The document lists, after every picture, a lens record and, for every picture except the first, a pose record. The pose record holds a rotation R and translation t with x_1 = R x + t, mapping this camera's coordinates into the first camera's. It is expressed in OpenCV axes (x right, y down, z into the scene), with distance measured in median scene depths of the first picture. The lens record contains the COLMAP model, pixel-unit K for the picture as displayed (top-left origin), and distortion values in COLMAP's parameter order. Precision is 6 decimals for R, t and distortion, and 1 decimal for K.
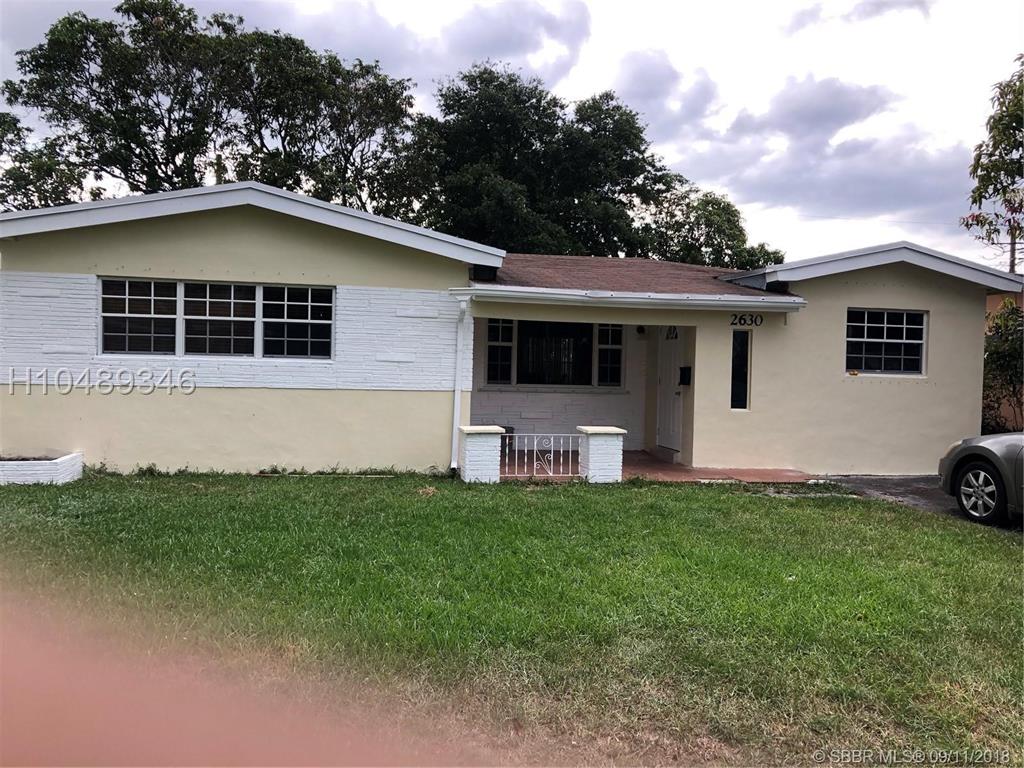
lens RADIAL K [[851.4, 0, 557.5], [0, 851.4, 377.9], [0, 0, 1]] dist [0.023258, -0.012110]
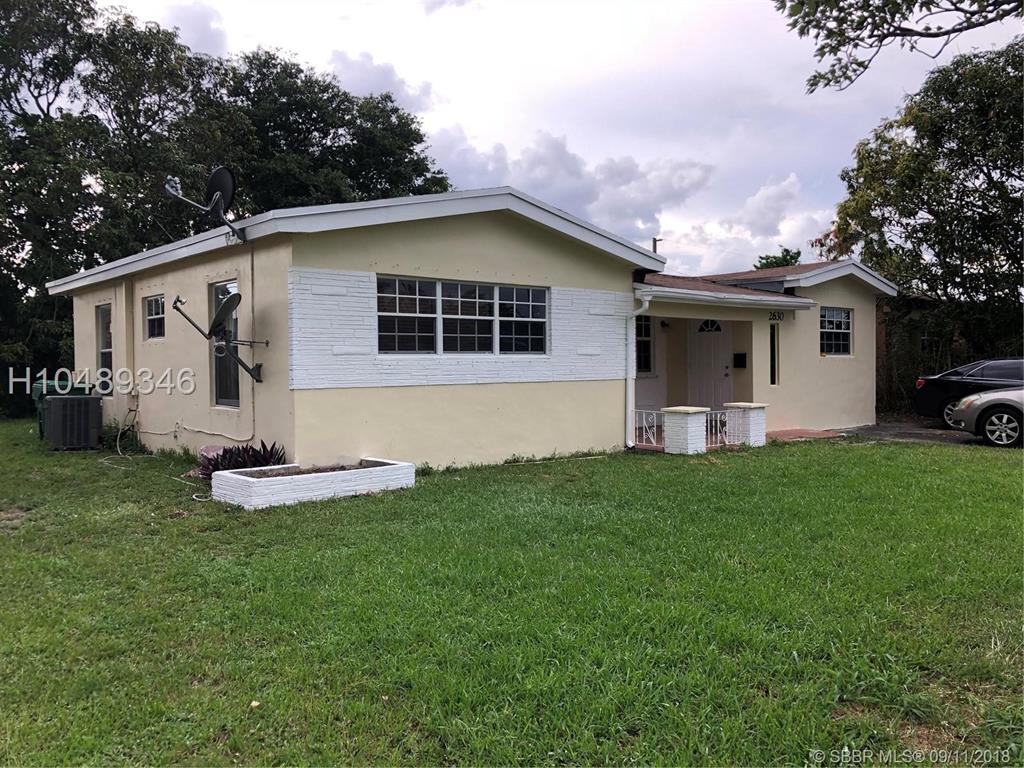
lens RADIAL K [[851.4, 0, 501.6], [0, 851.4, 380.6], [0, 0, 1]] dist [0.023258, -0.012110]
pose [[0.865893, -0.040970, 0.498549, -0.890982], [0.034305, 0.999157, 0.022528, -0.015304], [-0.499052, -0.002404, 0.866569, 0.093570]]
